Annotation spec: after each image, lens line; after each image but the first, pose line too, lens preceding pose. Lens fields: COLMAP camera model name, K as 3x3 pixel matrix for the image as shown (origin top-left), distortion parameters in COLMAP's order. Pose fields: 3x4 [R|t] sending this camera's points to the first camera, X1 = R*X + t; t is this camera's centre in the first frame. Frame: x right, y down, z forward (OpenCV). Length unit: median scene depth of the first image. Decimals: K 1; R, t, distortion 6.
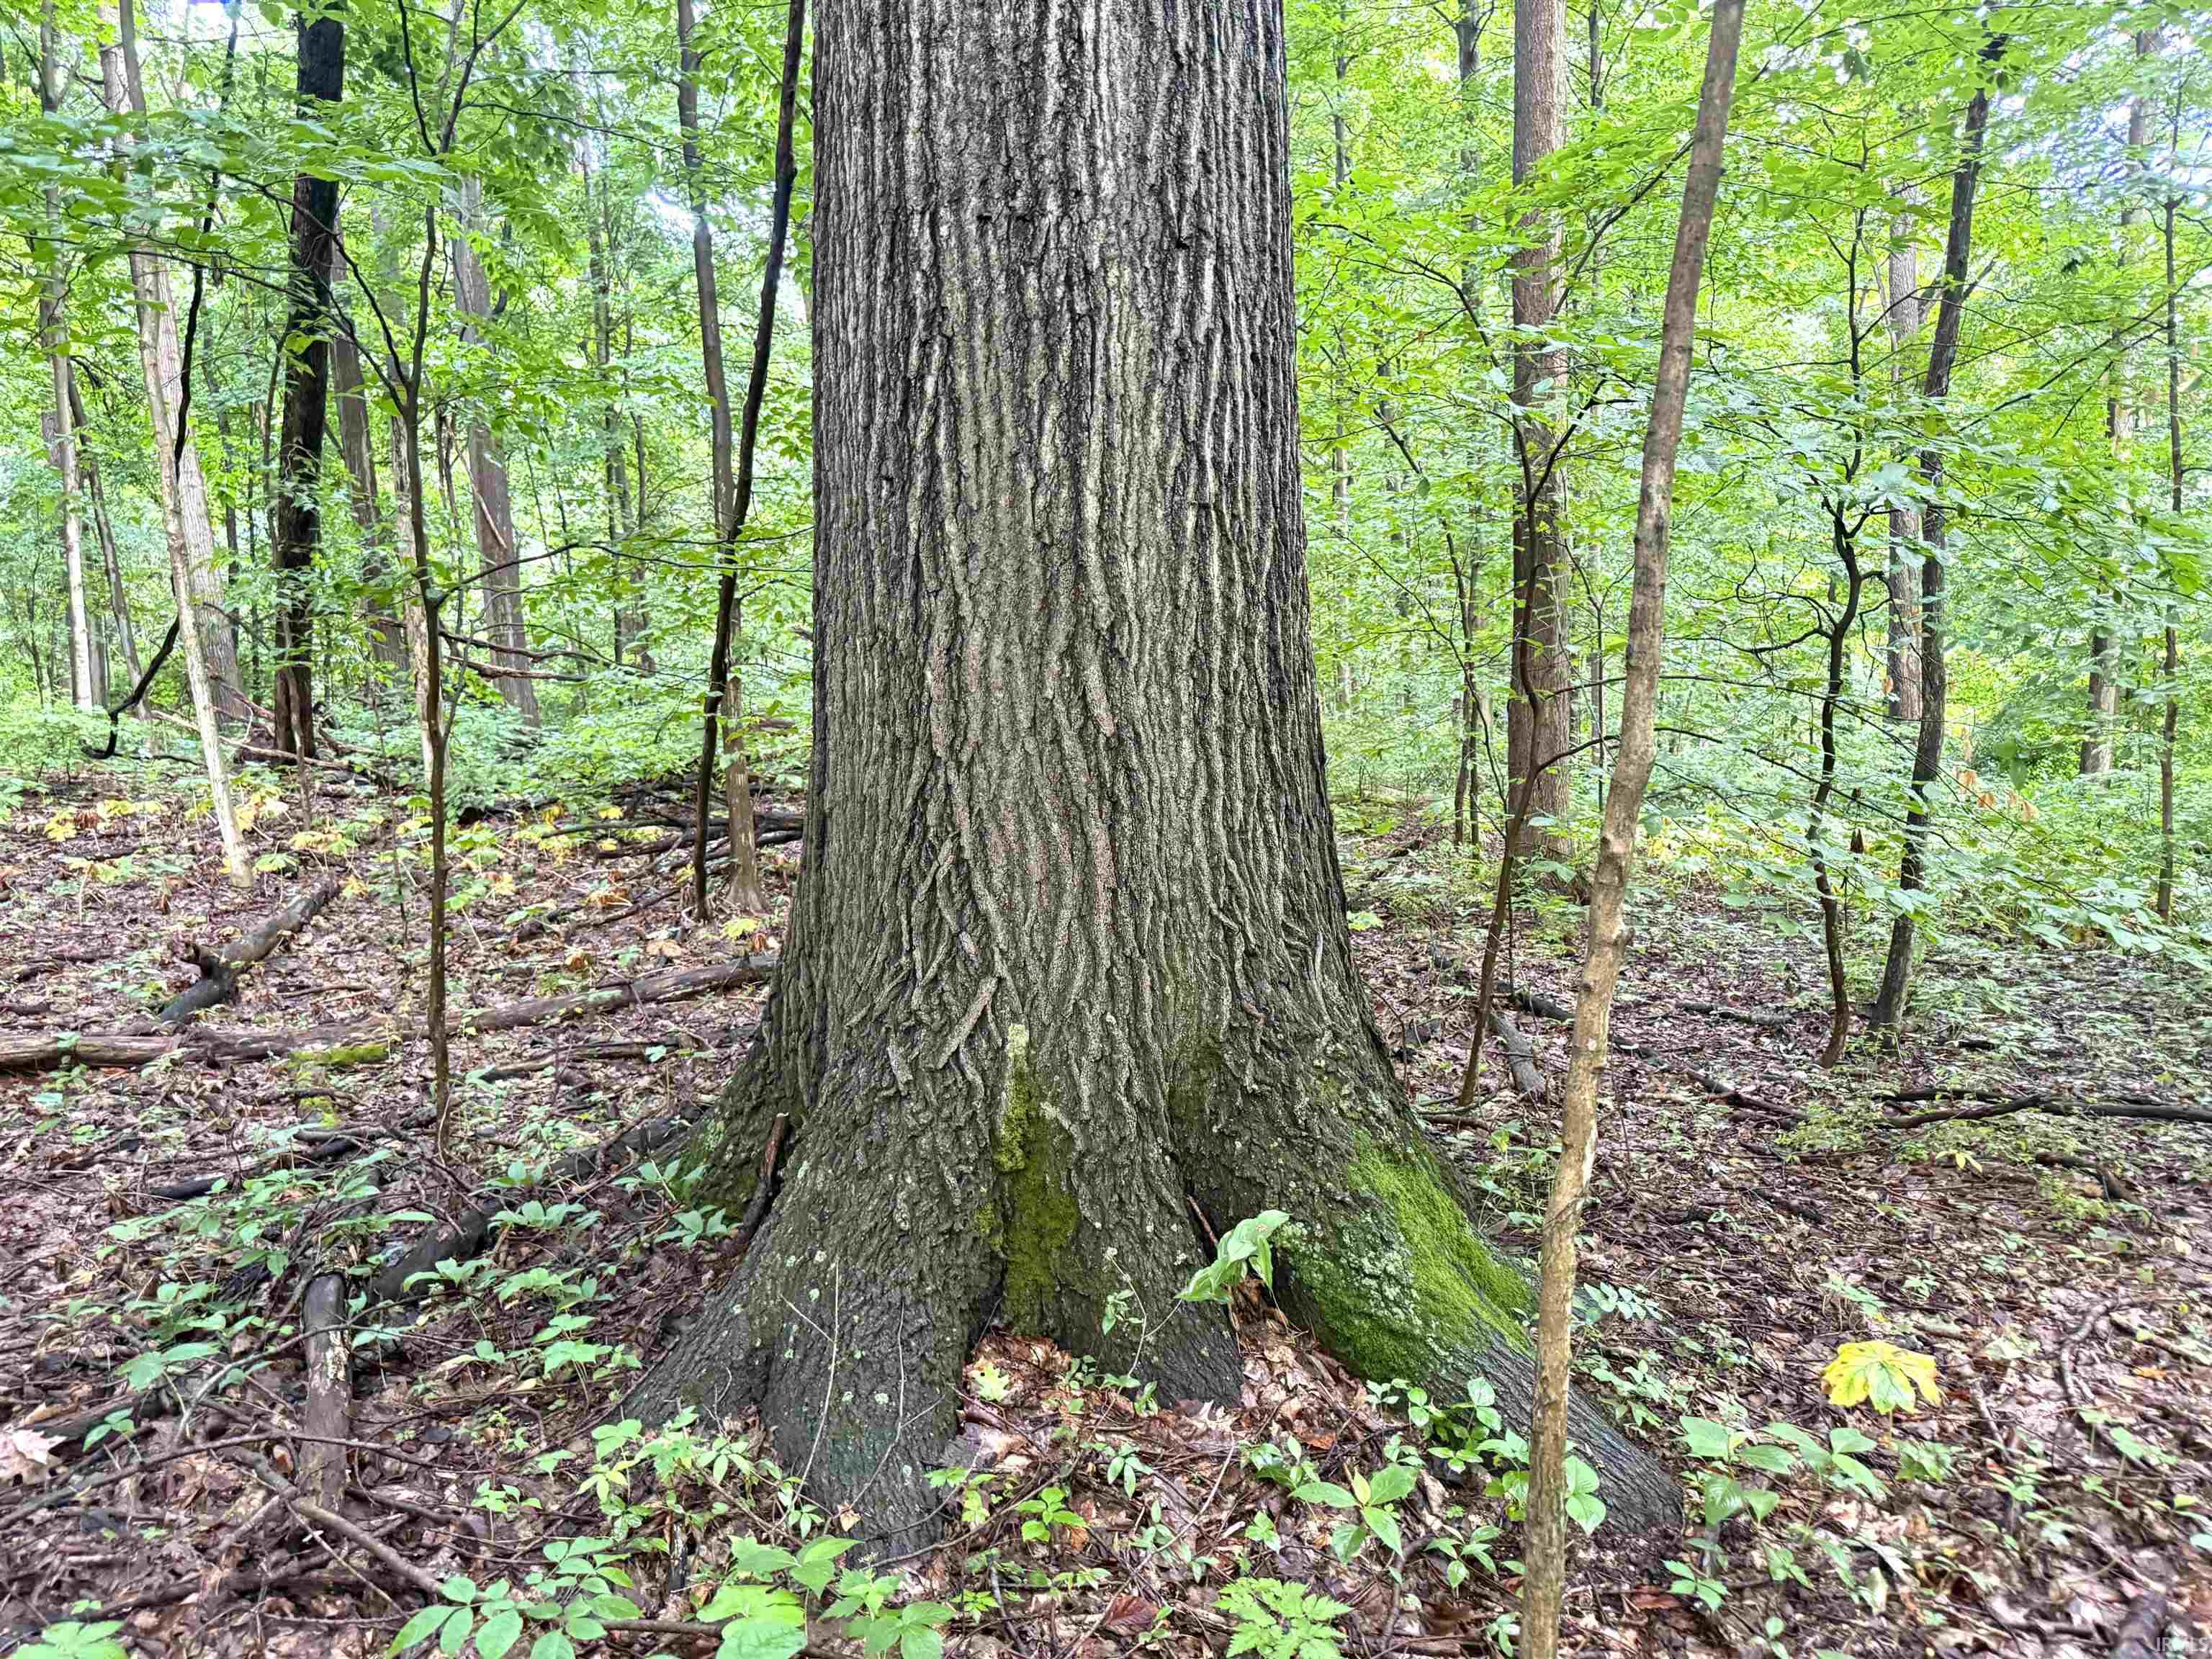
lens RADIAL K [[1601.7, 0, 1106.0], [0, 1601.7, 829.5], [0, 0, 1]] dist [0.134585, -0.296778]
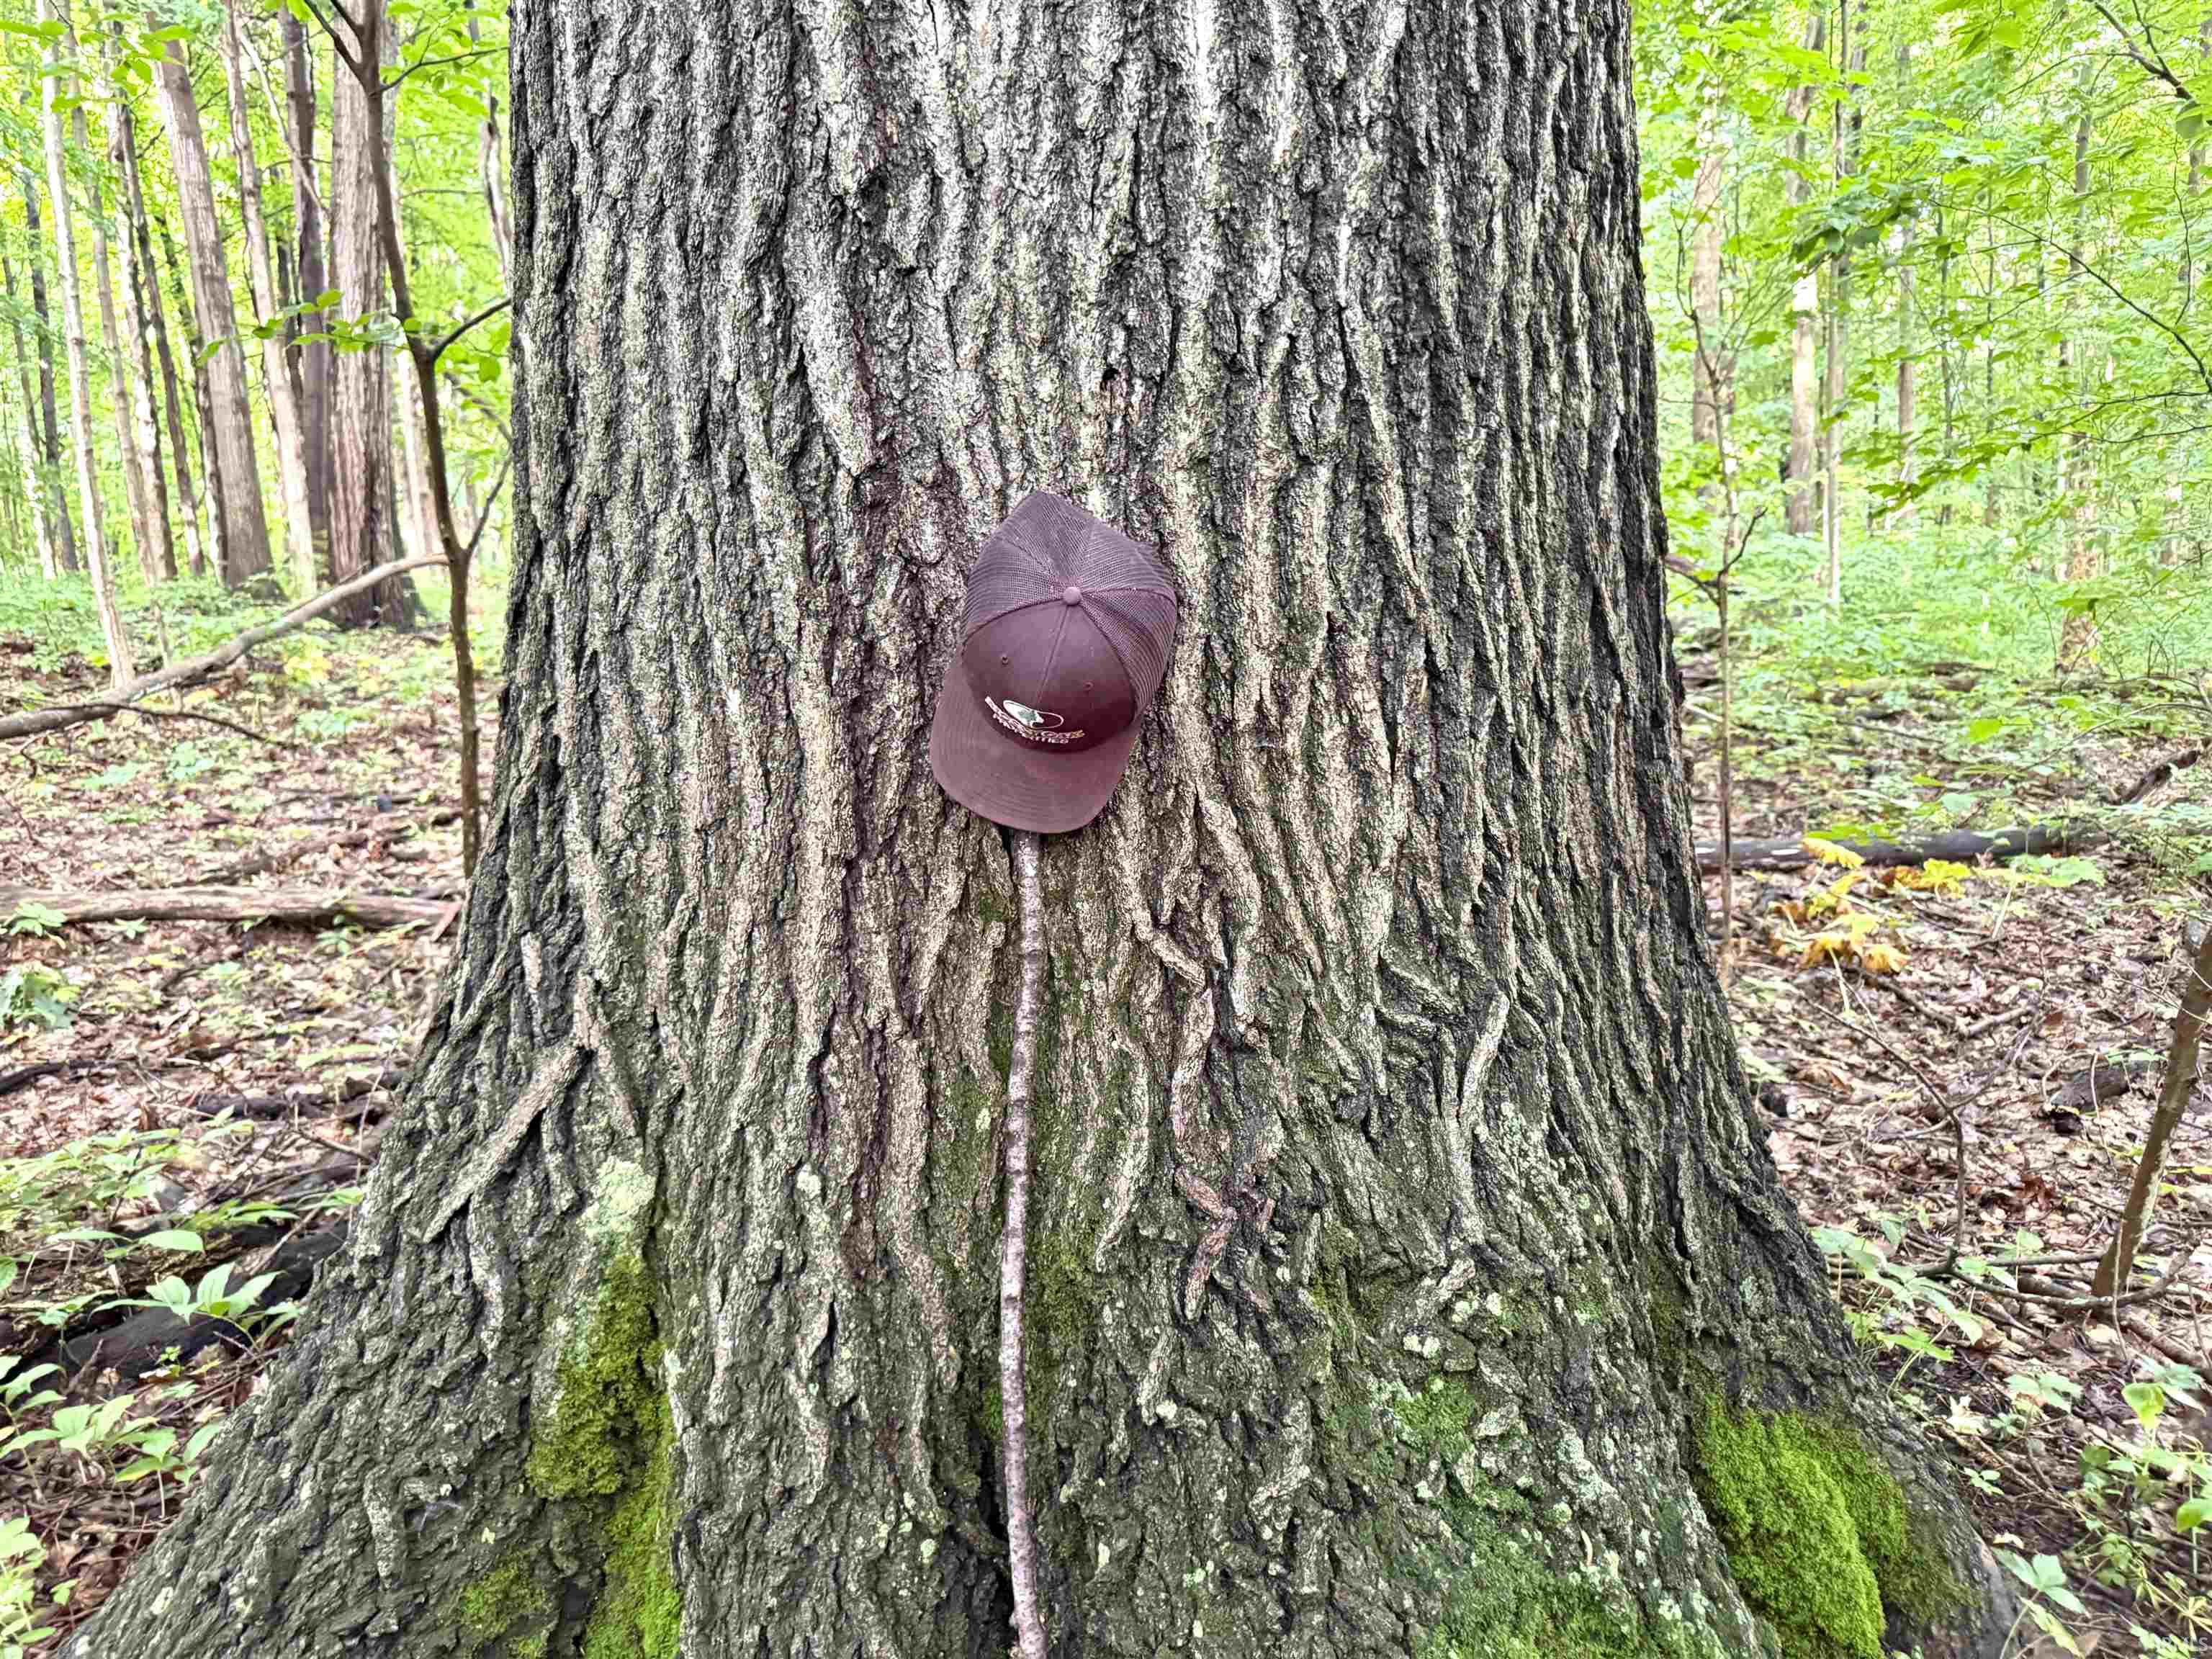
lens RADIAL K [[1601.7, 0, 1106.0], [0, 1601.7, 829.5], [0, 0, 1]] dist [0.134585, -0.296778]
pose [[0.898878, 0.072205, -0.432209, 0.234904], [-0.036344, 0.995217, 0.090675, -0.009433], [0.436689, -0.065798, 0.897203, 0.661915]]
